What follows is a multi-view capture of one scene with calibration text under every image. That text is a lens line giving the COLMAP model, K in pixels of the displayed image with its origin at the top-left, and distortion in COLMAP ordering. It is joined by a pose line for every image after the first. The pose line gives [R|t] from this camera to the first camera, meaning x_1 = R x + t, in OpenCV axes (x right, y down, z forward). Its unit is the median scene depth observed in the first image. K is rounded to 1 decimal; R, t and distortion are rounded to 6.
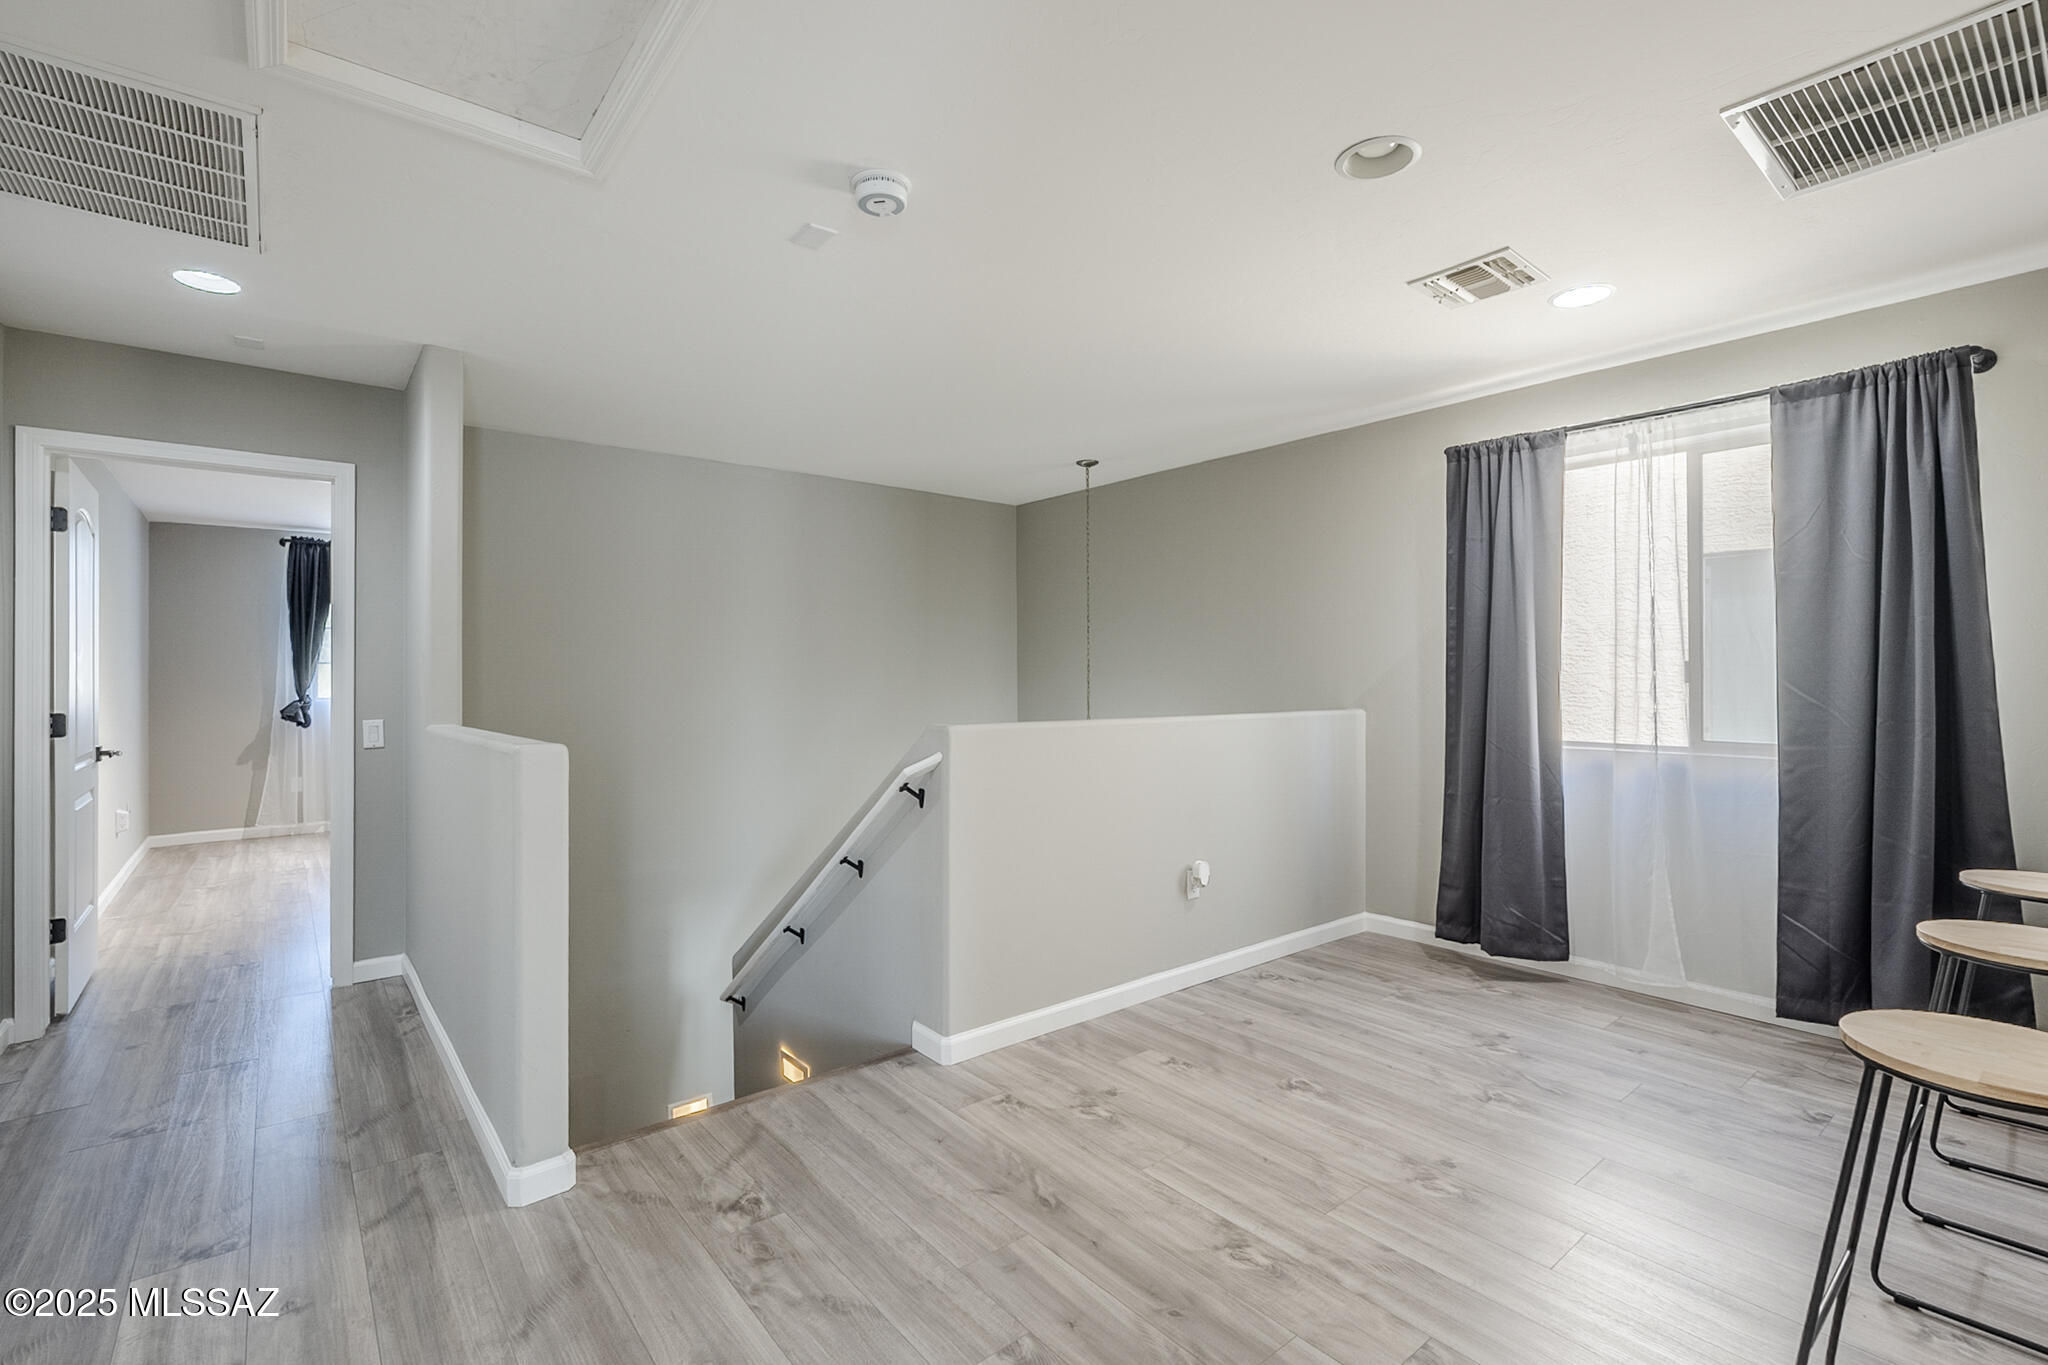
lens RADIAL K [[918.2, 0, 1031.4], [0, 918.2, 677.3], [0, 0, 1]] dist [0.000807, 0.000273]
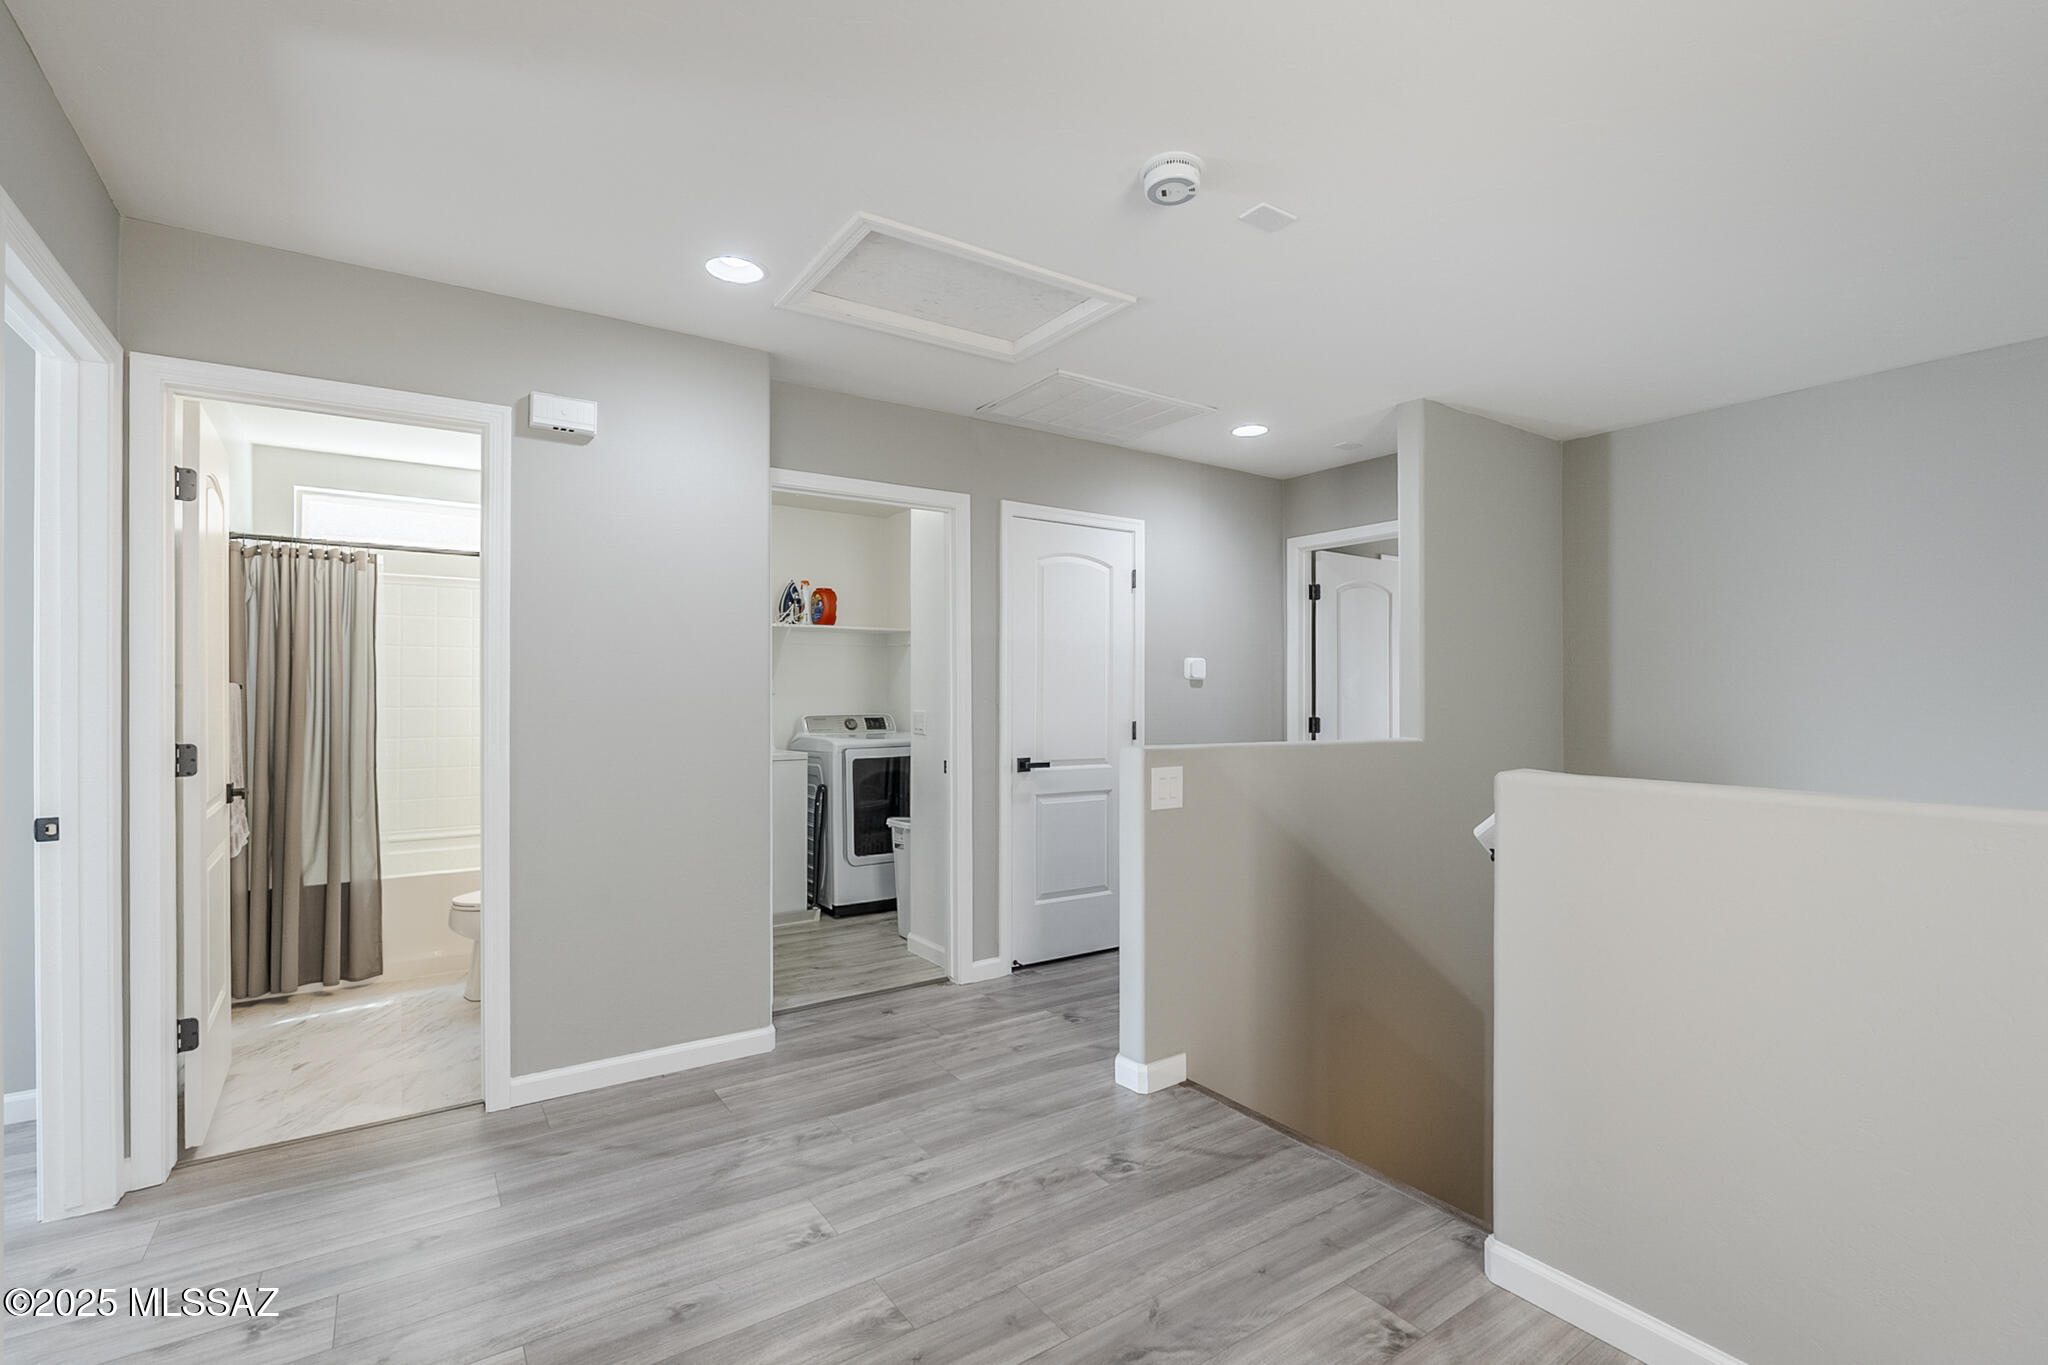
lens RADIAL K [[942.3, 0, 1031.2], [0, 942.3, 694.4], [0, 0, 1]] dist [0.000638, 0.000101]
pose [[-0.094319, -0.000115, -0.995542, 0.847615], [-0.003587, 0.999994, 0.000225, -0.000193], [0.995536, 0.003592, -0.094319, 1.000897]]
